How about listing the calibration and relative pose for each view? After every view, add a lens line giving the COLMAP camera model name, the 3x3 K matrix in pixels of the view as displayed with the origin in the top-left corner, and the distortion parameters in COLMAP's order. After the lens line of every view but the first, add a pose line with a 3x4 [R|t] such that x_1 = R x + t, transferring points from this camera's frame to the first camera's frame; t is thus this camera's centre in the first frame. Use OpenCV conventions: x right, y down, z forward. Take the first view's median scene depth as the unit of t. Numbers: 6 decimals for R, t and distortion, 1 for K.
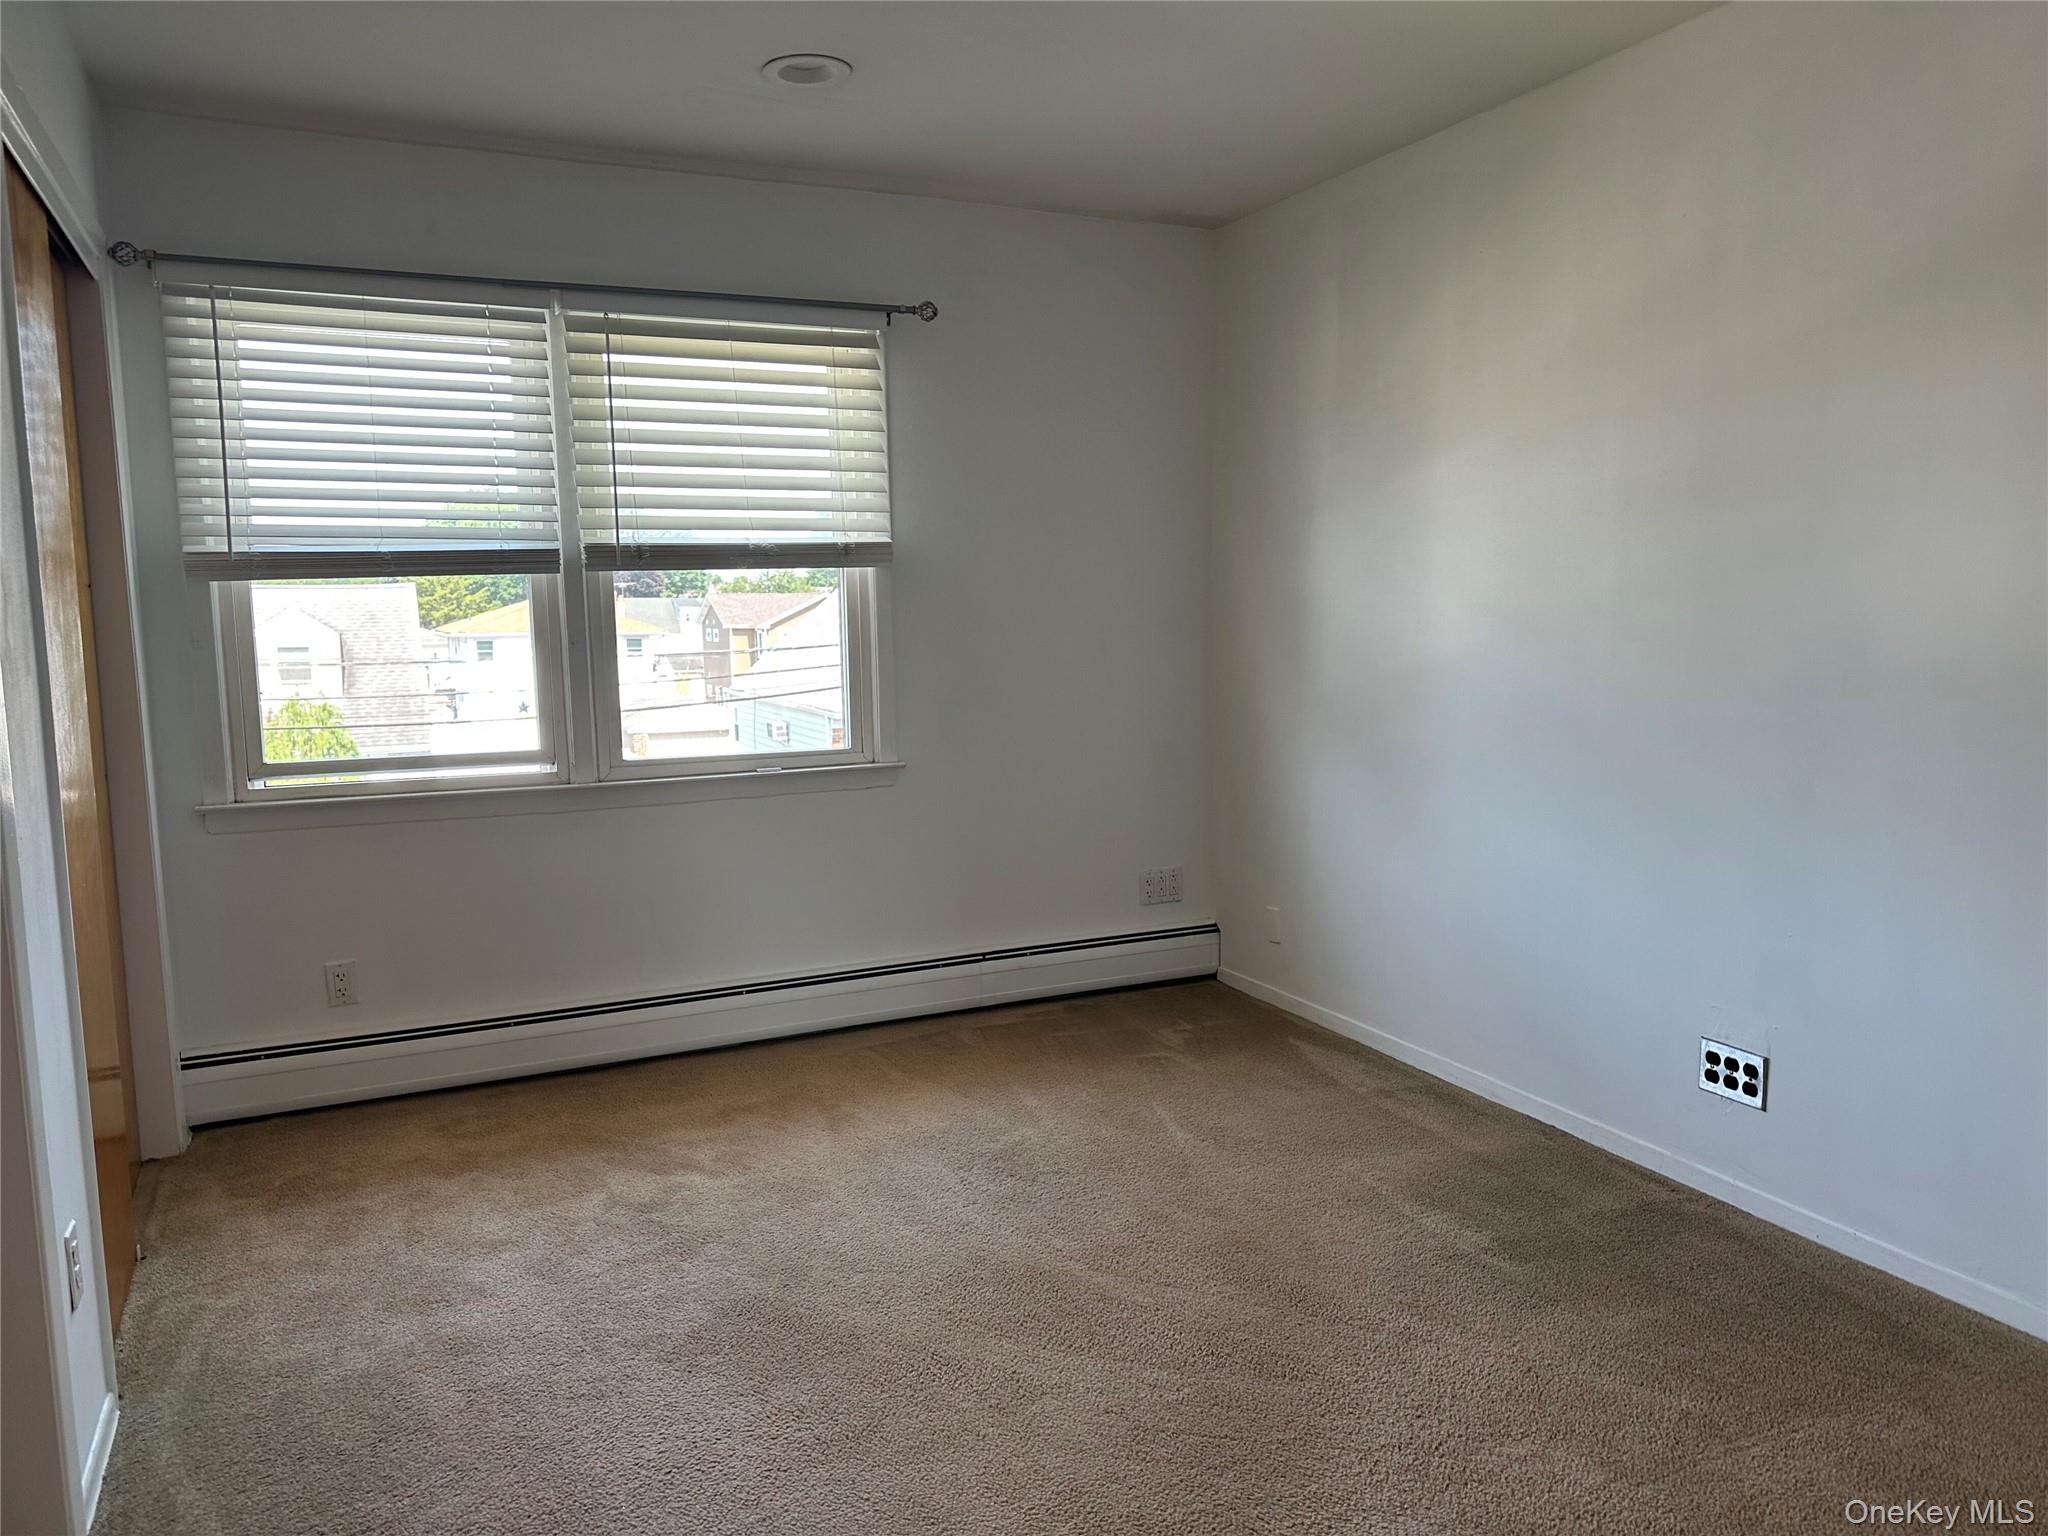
lens RADIAL K [[1459.8, 0, 1024.7], [0, 1459.8, 779.6], [0, 0, 1]] dist [0.030403, -0.044291]
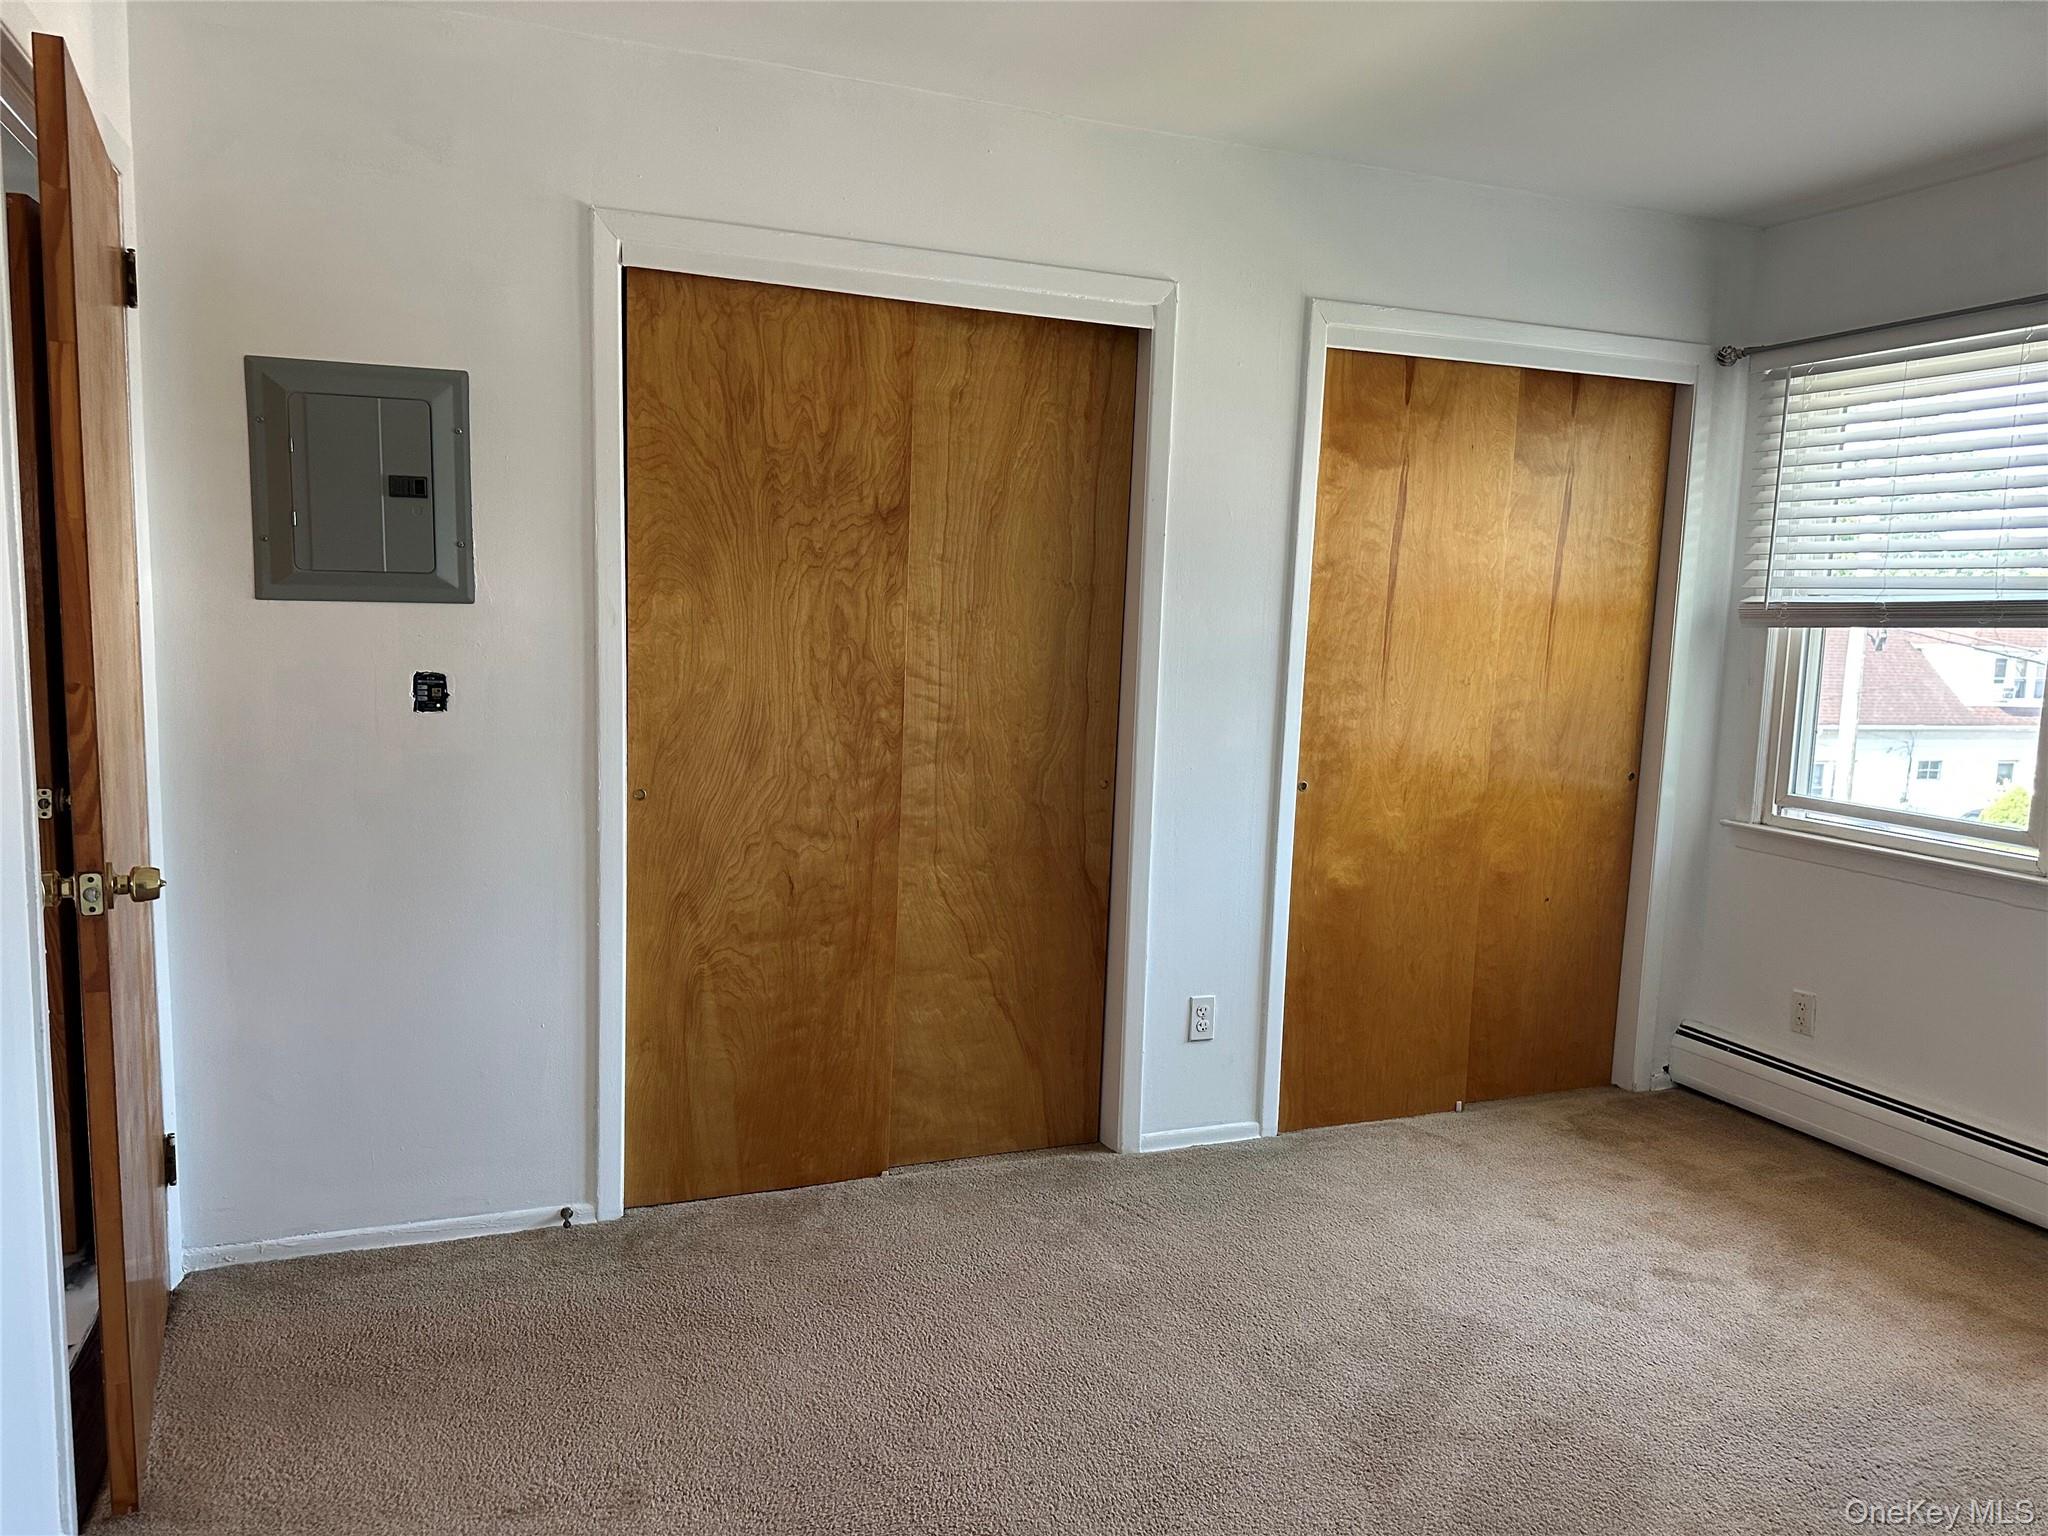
lens RADIAL K [[1459.8, 0, 1024.7], [0, 1459.8, 779.6], [0, 0, 1]] dist [0.030403, -0.044291]
pose [[-0.079422, 0.129354, -0.988413, 0.621812], [-0.147868, 0.979047, 0.140010, -0.093085], [0.985813, 0.157274, -0.058631, 0.513340]]
